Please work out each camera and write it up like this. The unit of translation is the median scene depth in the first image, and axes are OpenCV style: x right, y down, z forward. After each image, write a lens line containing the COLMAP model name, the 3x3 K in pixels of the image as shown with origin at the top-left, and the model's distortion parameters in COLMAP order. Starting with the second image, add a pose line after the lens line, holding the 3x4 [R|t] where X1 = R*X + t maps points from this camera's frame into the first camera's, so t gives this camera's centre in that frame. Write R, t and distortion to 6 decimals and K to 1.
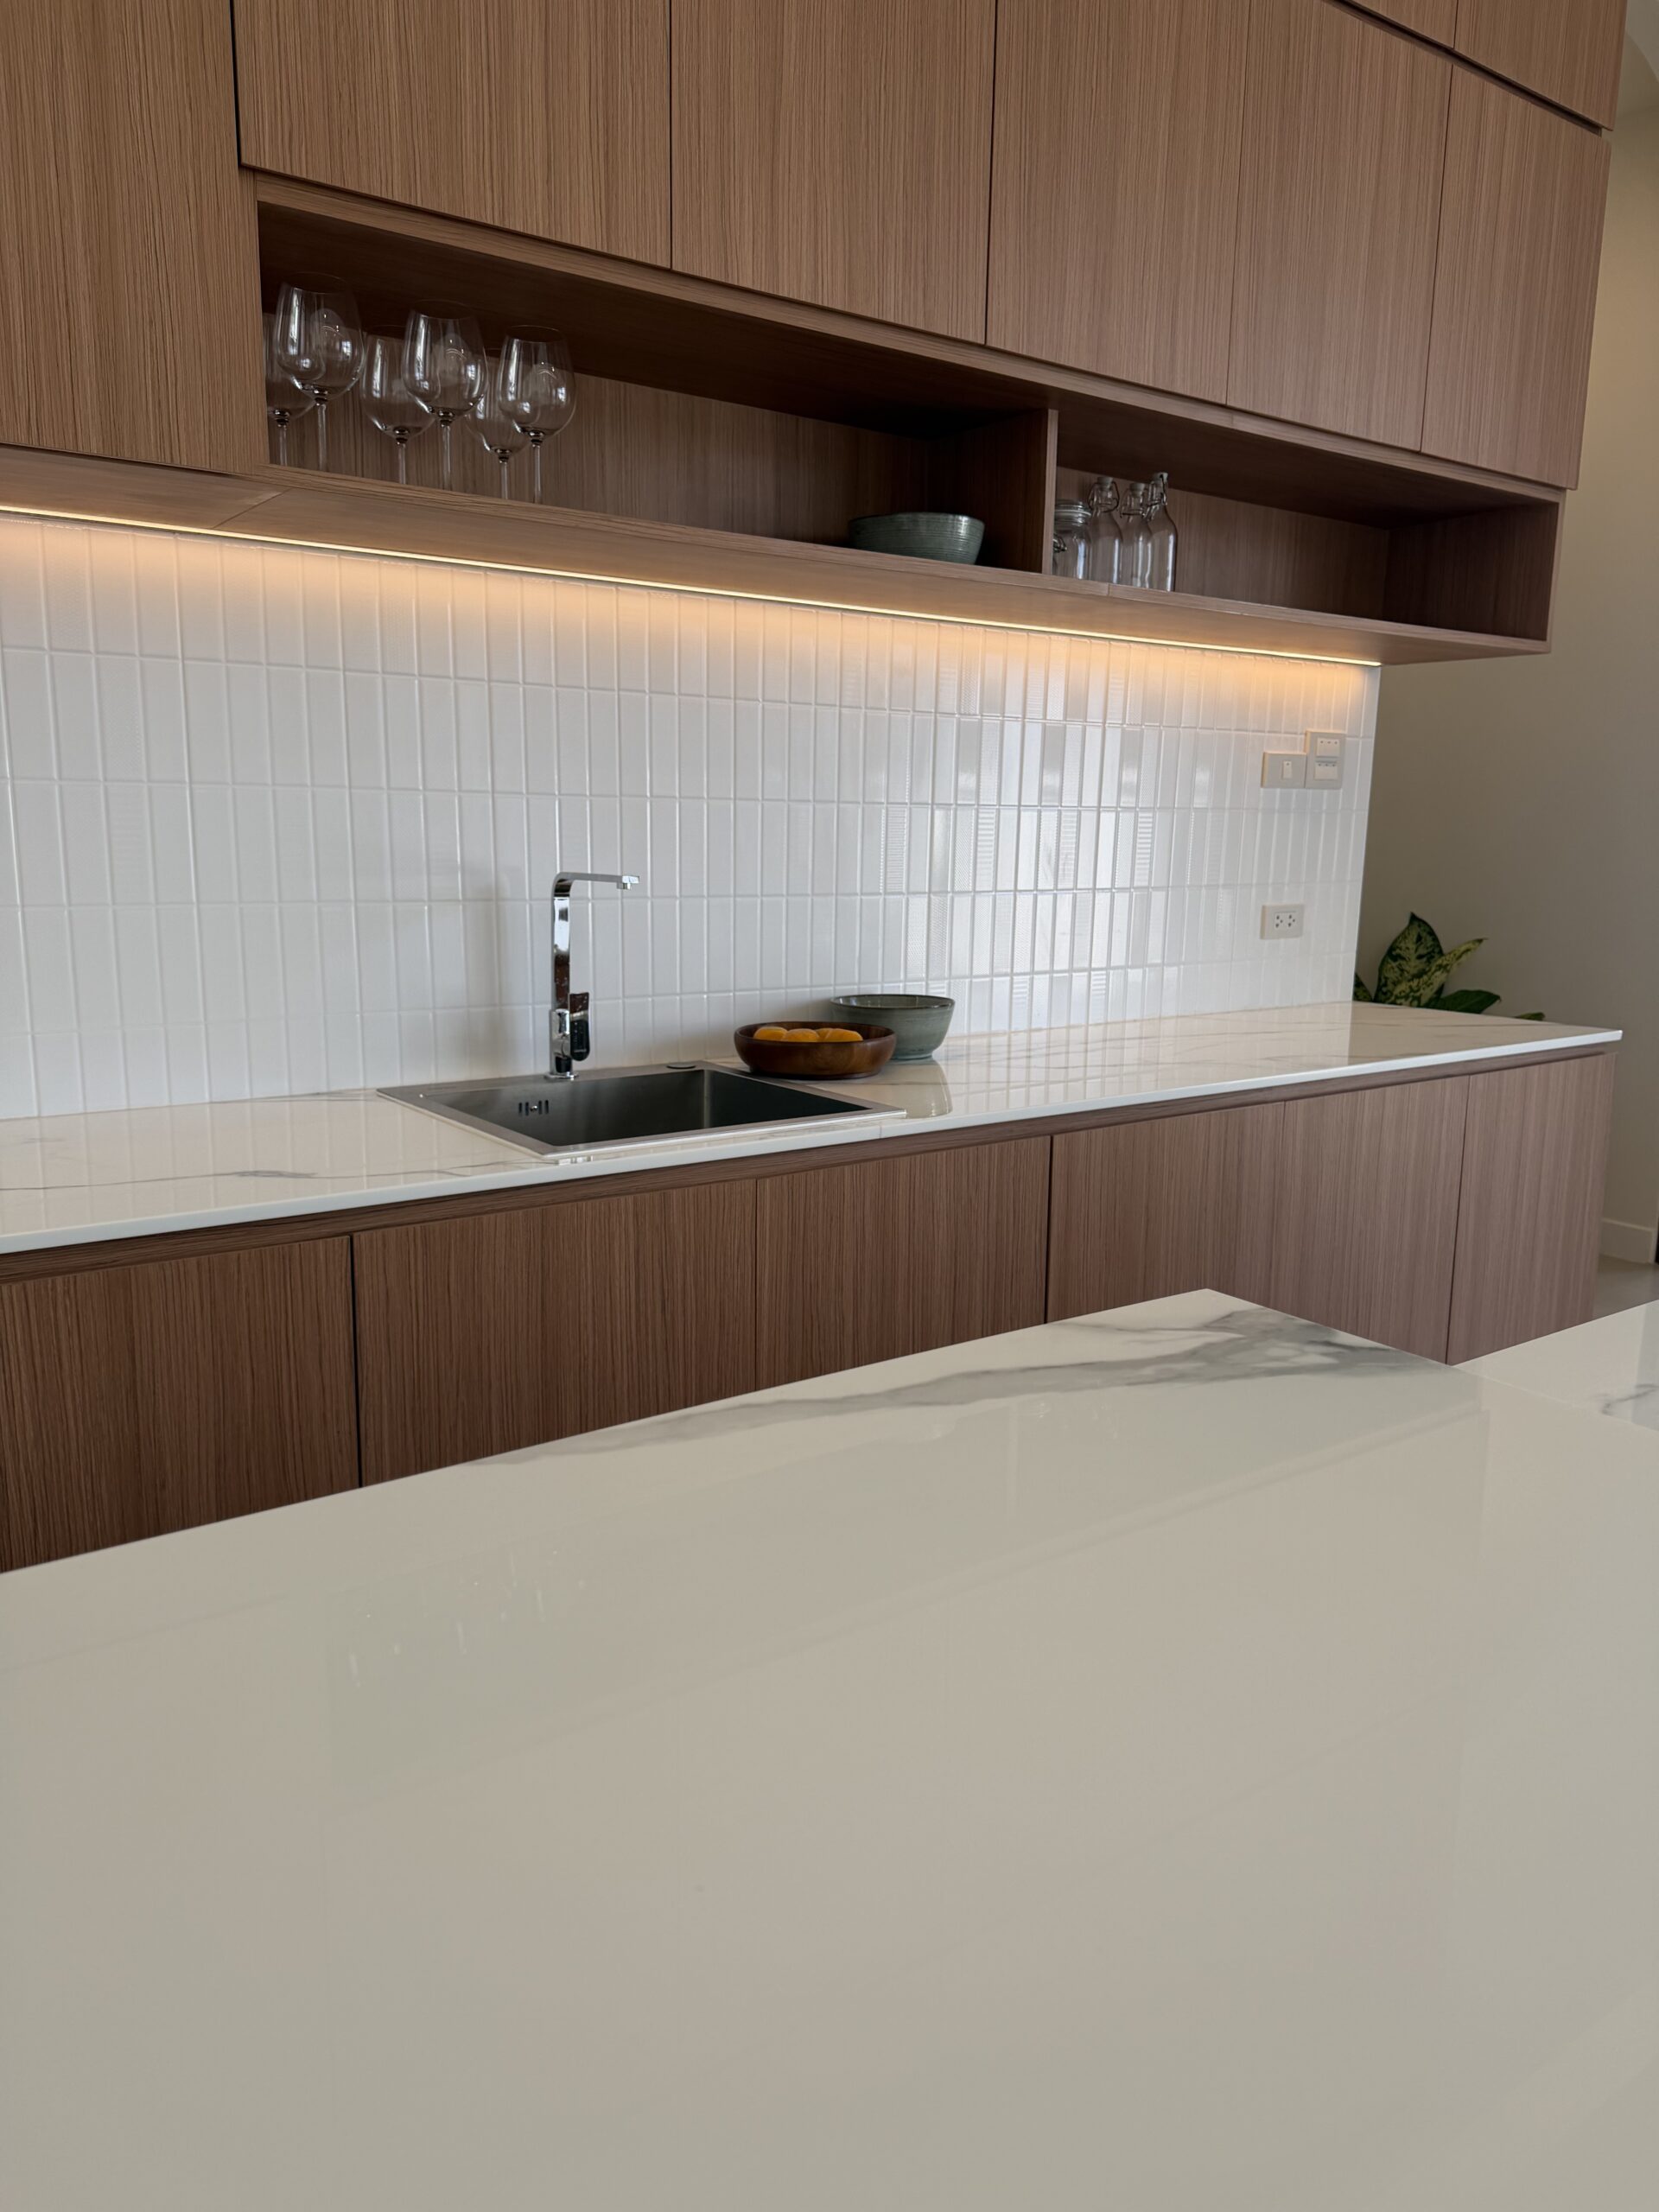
lens RADIAL K [[1567.5, 0, 841.8], [0, 1567.5, 1101.2], [0, 0, 1]] dist [0.026119, -0.010544]
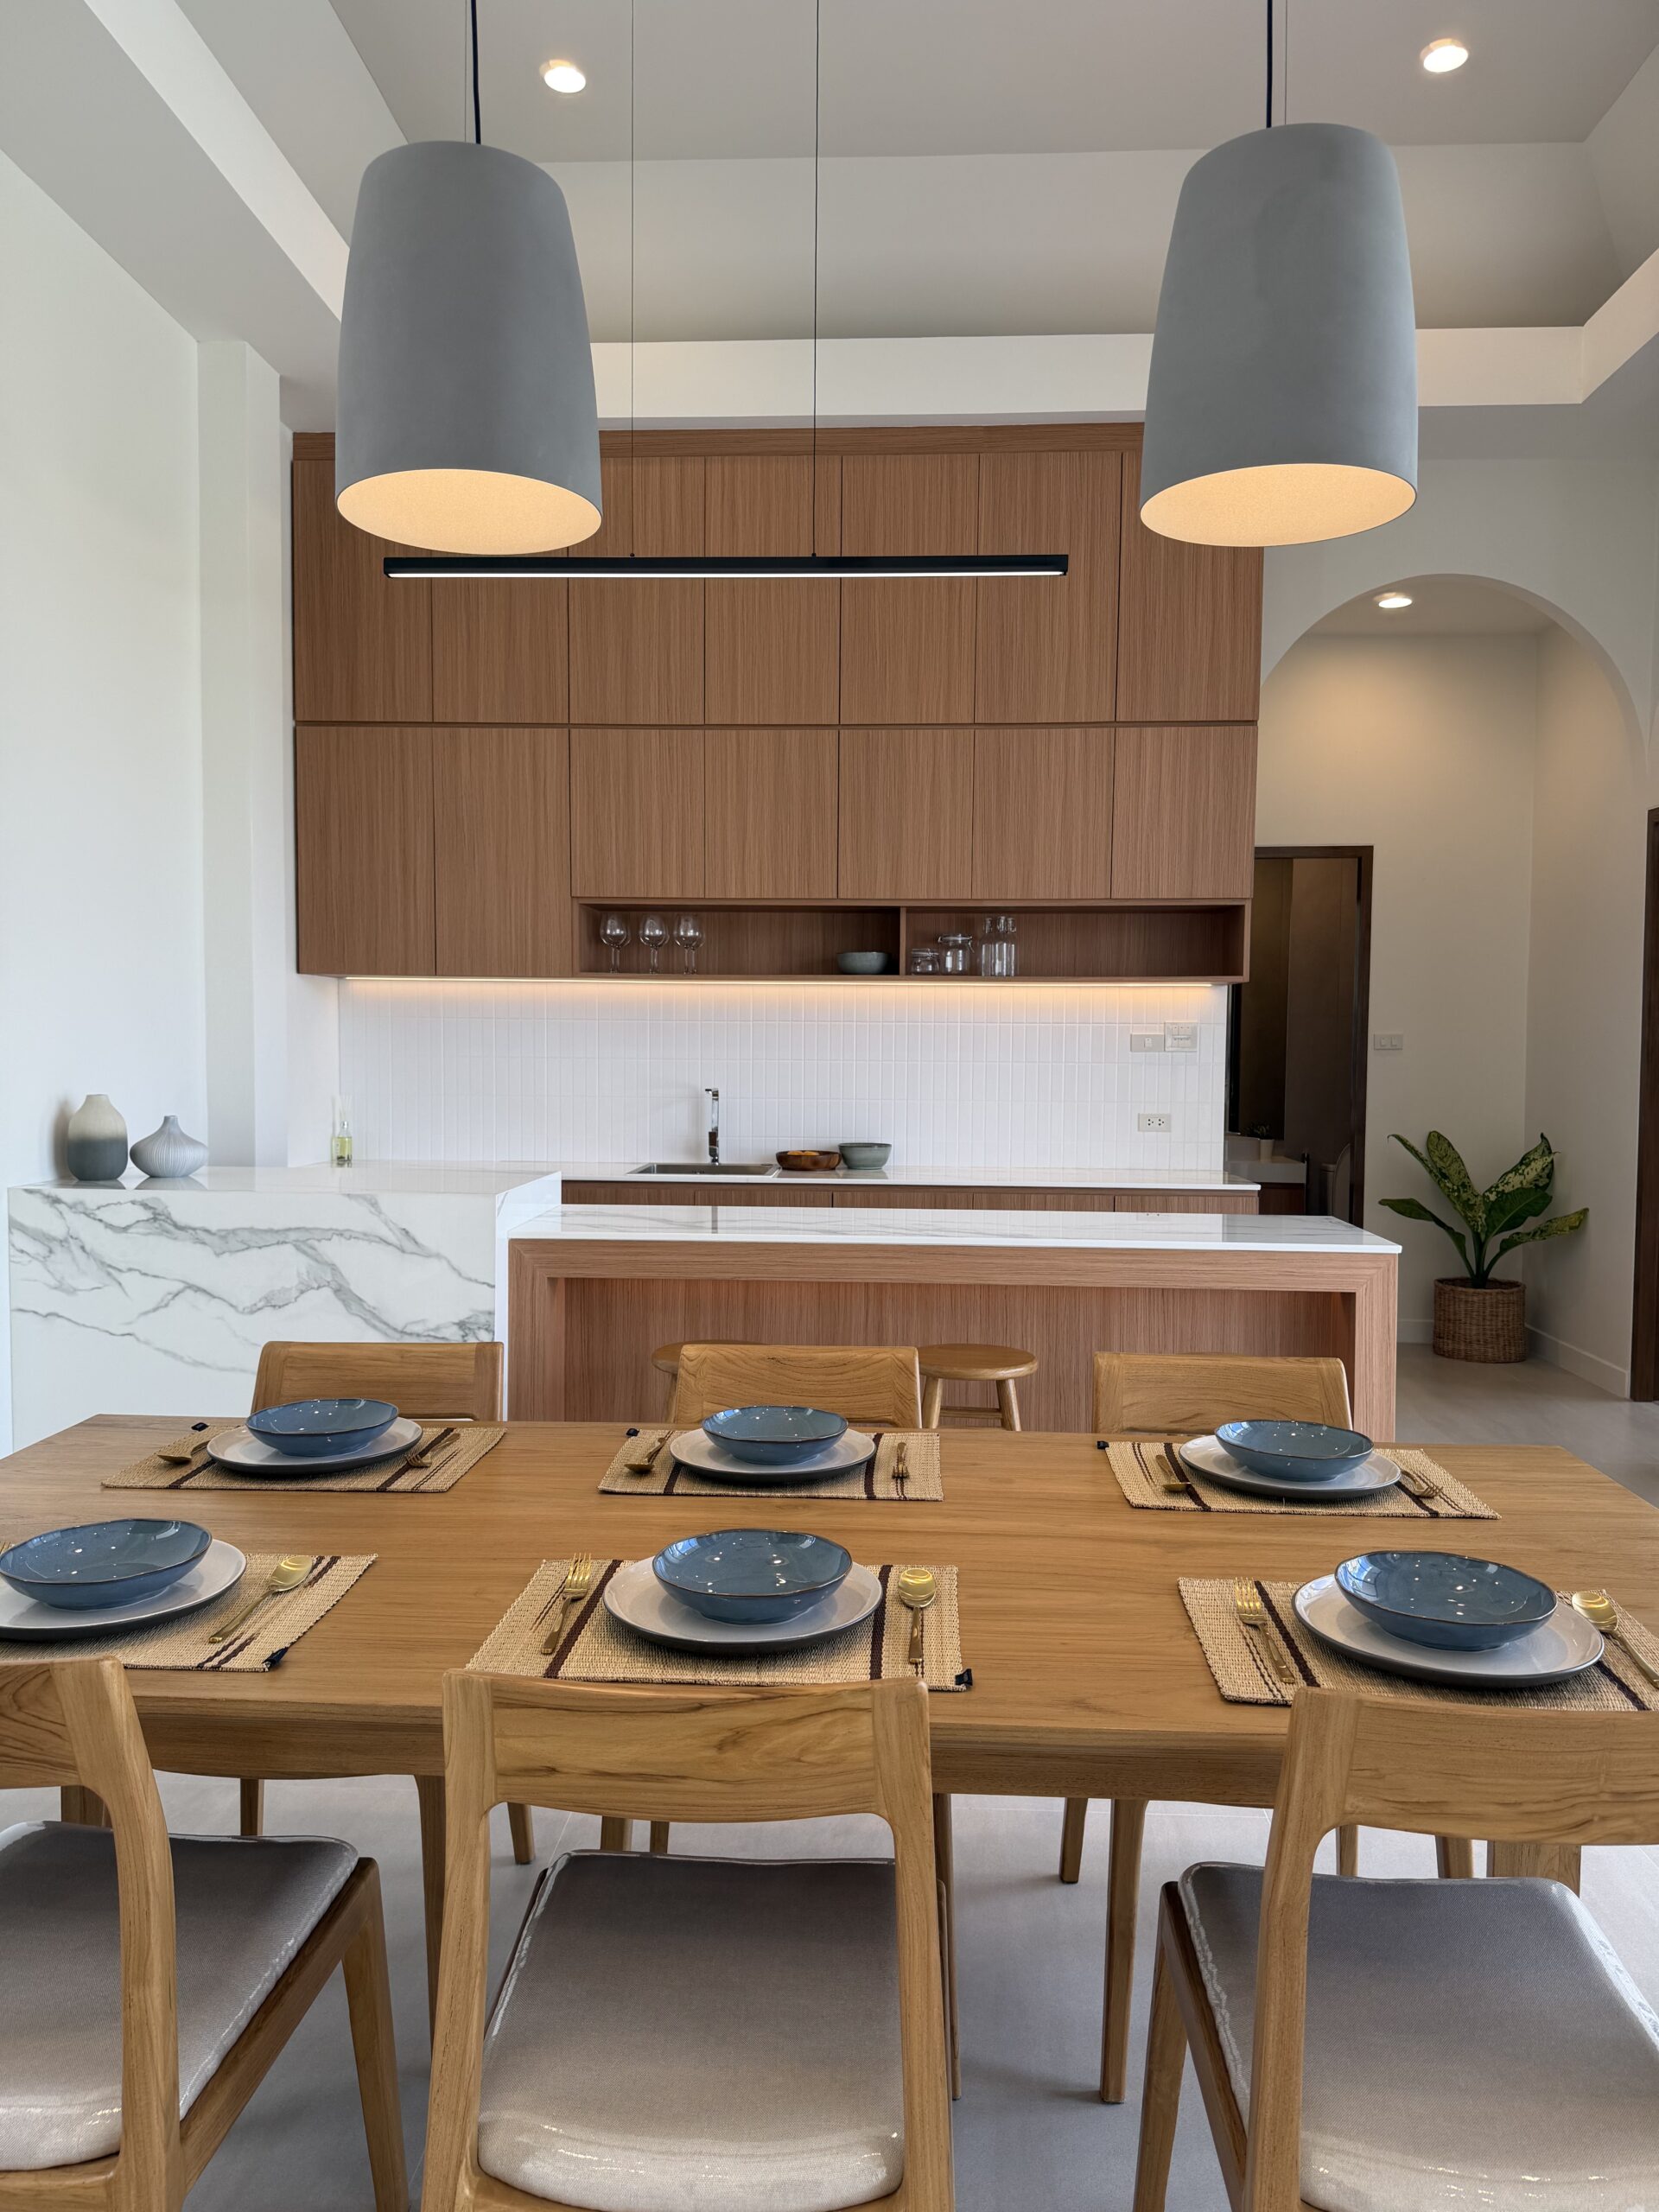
lens RADIAL K [[1567.5, 0, 849.3], [0, 1567.5, 1114.9], [0, 0, 1]] dist [0.026119, -0.010544]
pose [[0.772140, 0.007024, -0.635413, 1.441591], [-0.113061, 0.985503, -0.126496, 0.184775], [0.625313, 0.169513, 0.761740, -0.774182]]
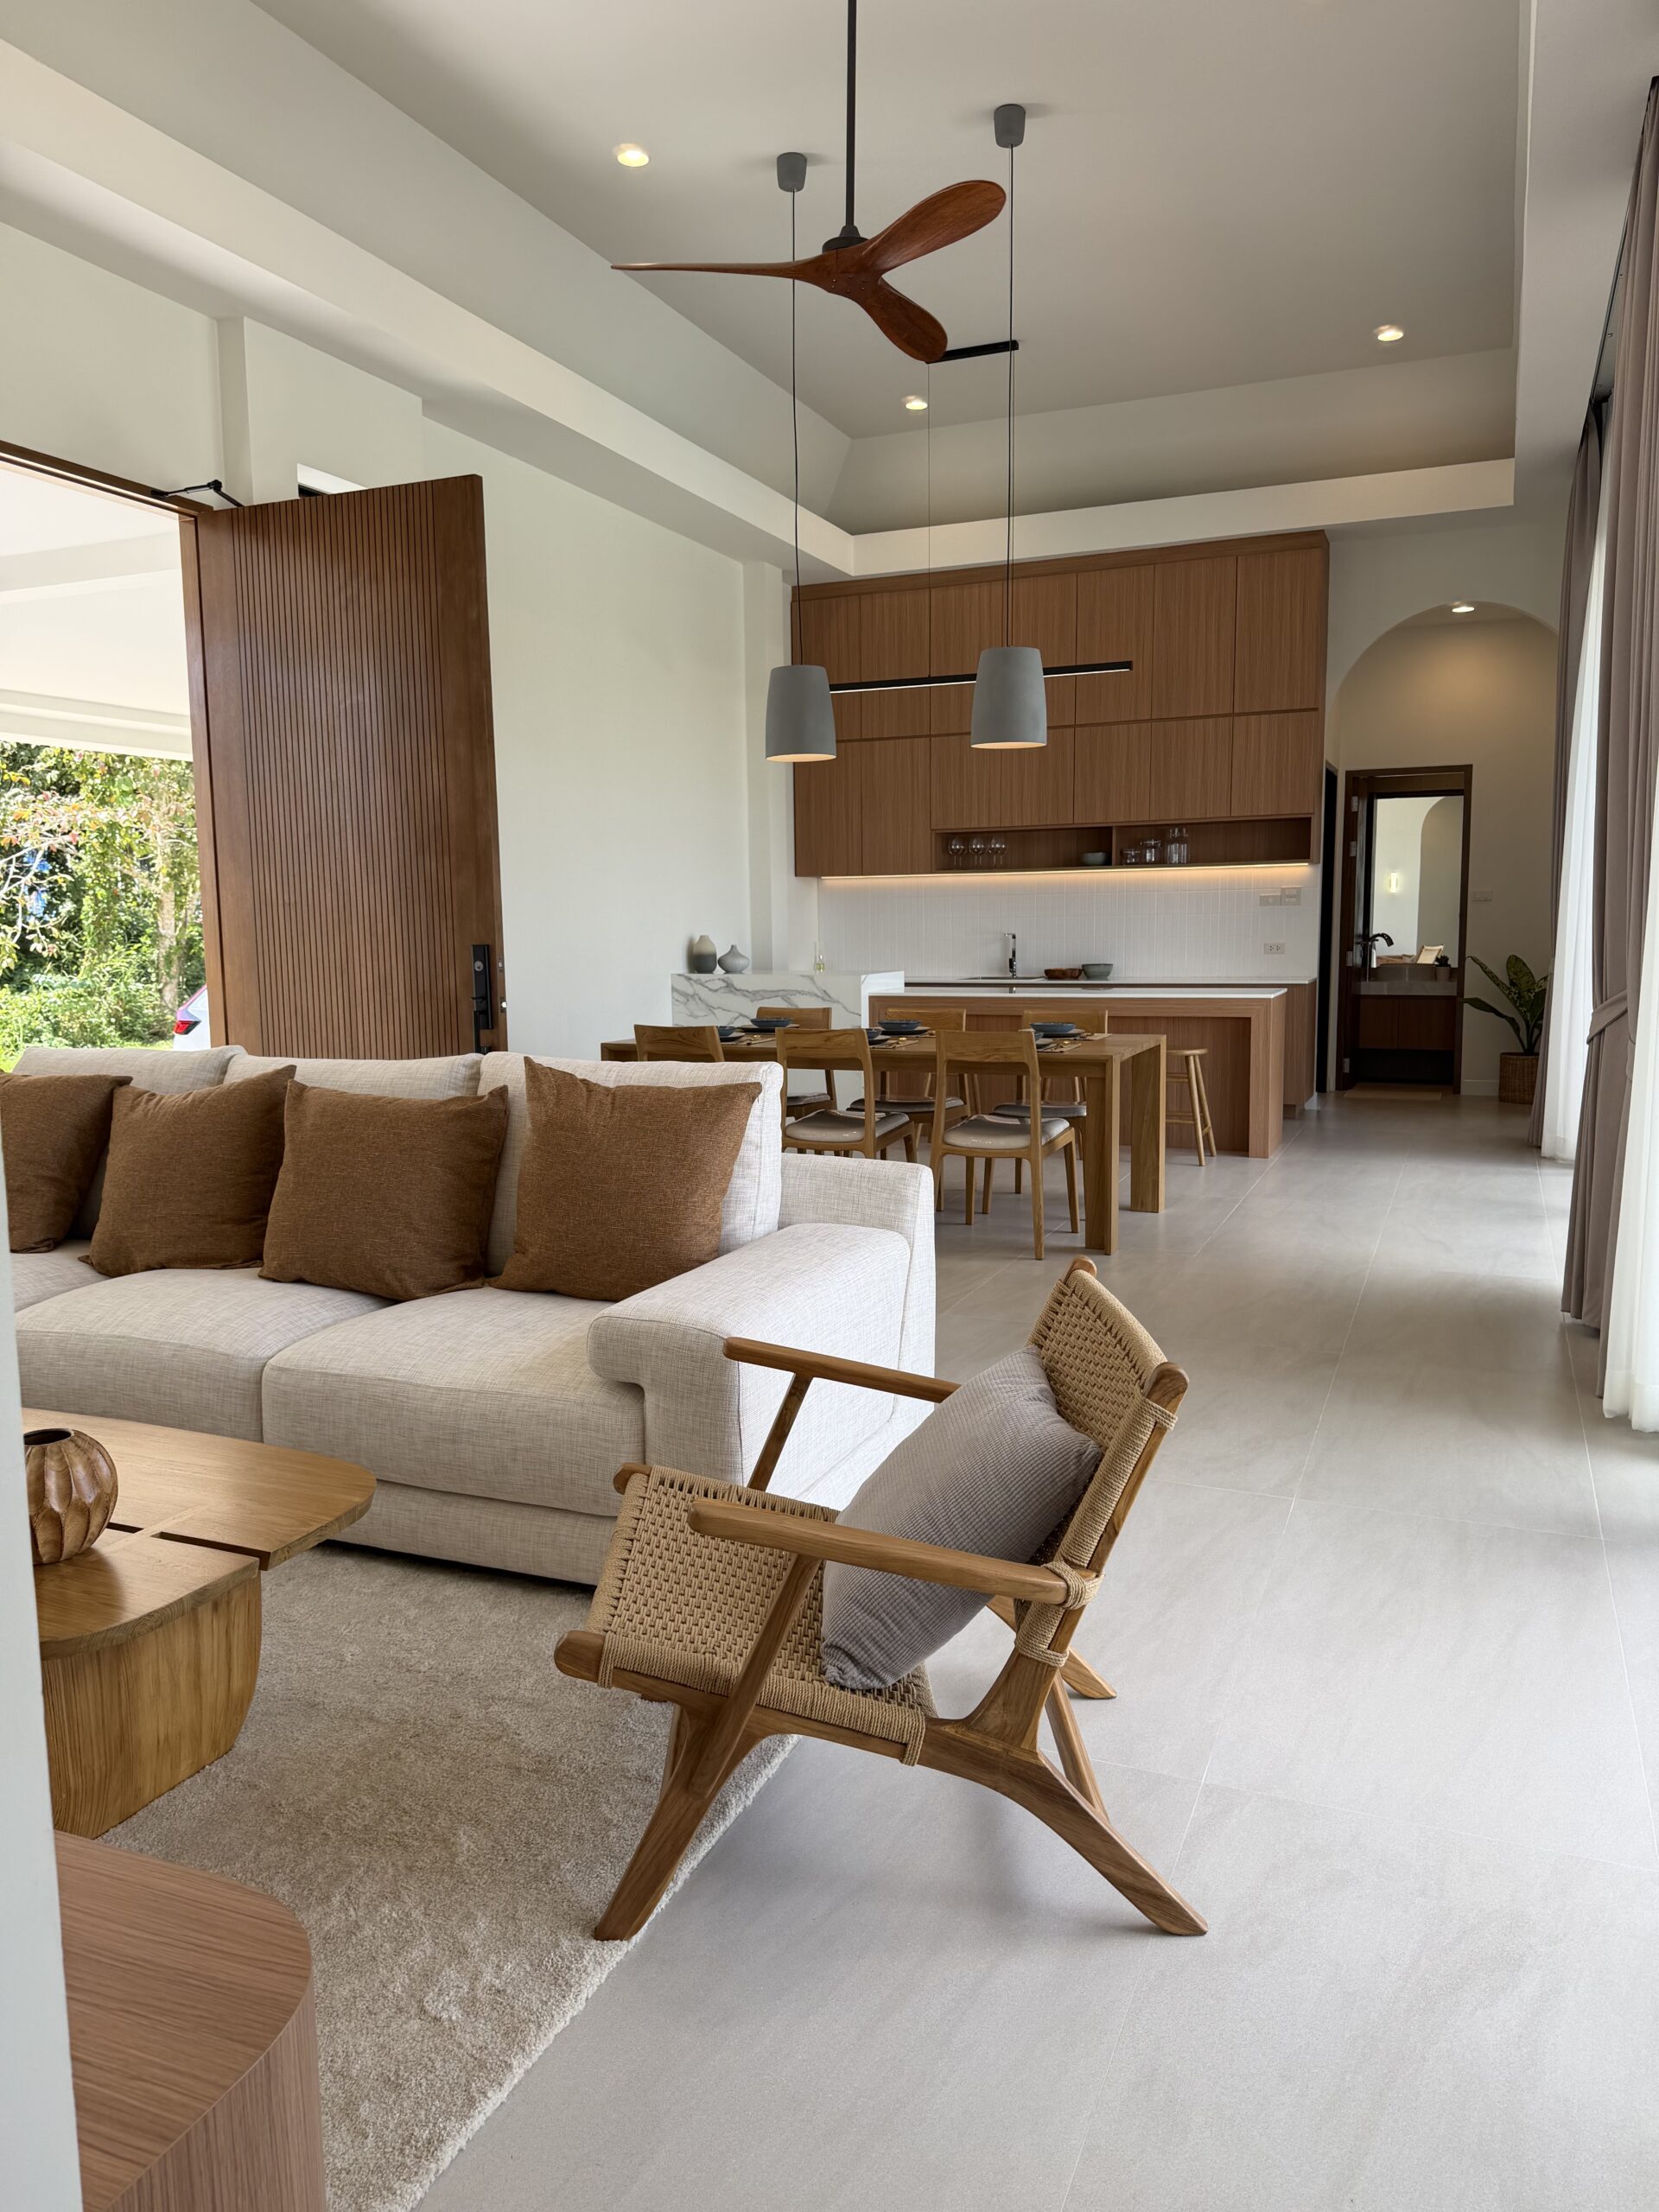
lens RADIAL K [[1567.5, 0, 820.6], [0, 1567.5, 1115.1], [0, 0, 1]] dist [0.026119, -0.010544]
pose [[0.498780, 0.069620, -0.863928, 3.098980], [-0.145032, 0.989419, -0.004000, 0.430670], [0.854508, 0.127293, 0.503600, -1.564329]]
